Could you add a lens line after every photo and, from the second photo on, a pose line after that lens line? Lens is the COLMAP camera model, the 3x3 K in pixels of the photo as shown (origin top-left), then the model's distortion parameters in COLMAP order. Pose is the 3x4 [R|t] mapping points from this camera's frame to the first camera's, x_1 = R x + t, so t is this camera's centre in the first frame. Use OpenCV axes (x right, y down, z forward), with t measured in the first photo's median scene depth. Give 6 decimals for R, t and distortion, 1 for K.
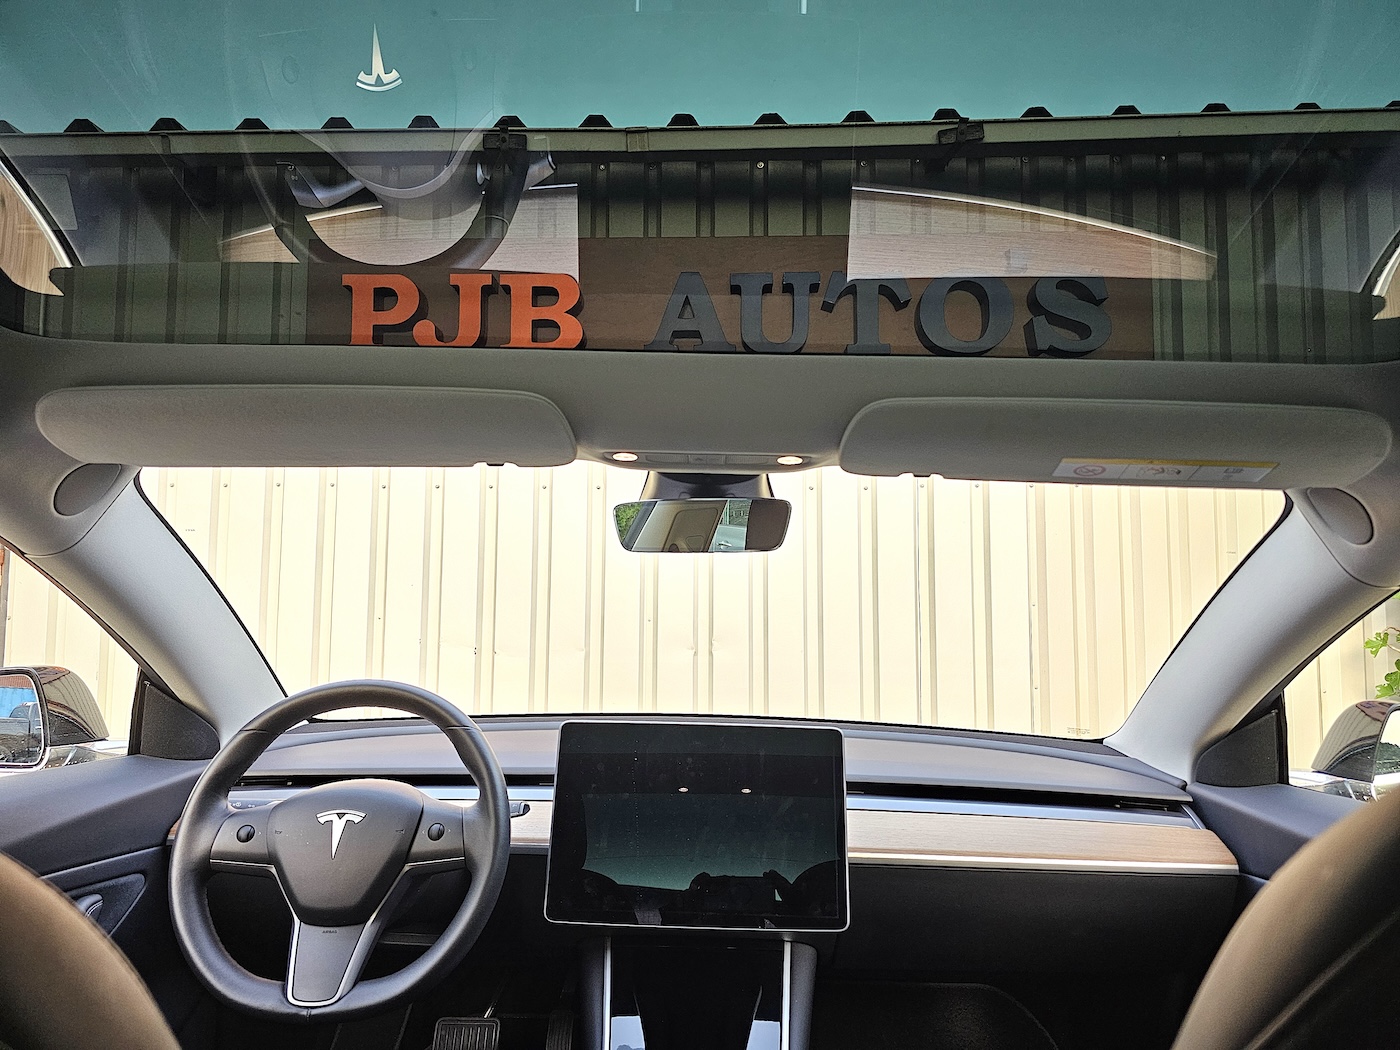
lens RADIAL K [[935.3, 0, 702.9], [0, 935.3, 524.5], [0, 0, 1]] dist [0.040854, -0.036499]
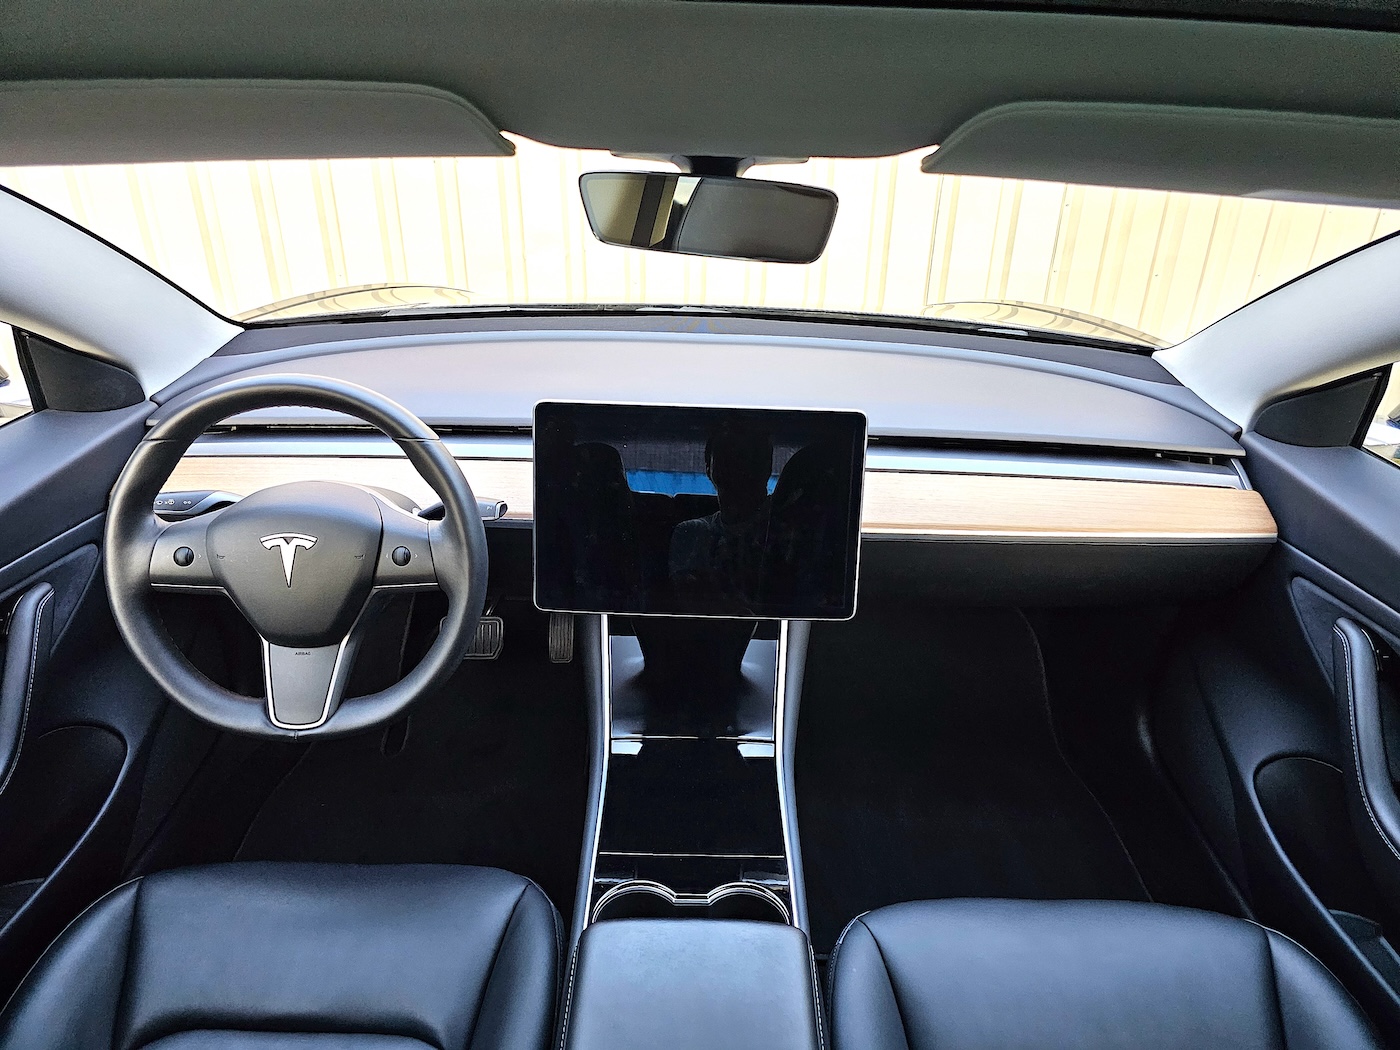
lens RADIAL K [[937.6, 0, 699.0], [0, 937.6, 485.4], [0, 0, 1]] dist [0.006855, 0.001727]
pose [[0.999931, 0.001226, 0.011664, -0.016178], [-0.007093, 0.855245, 0.518176, -0.179103], [-0.009340, -0.518223, 0.855194, 0.277289]]
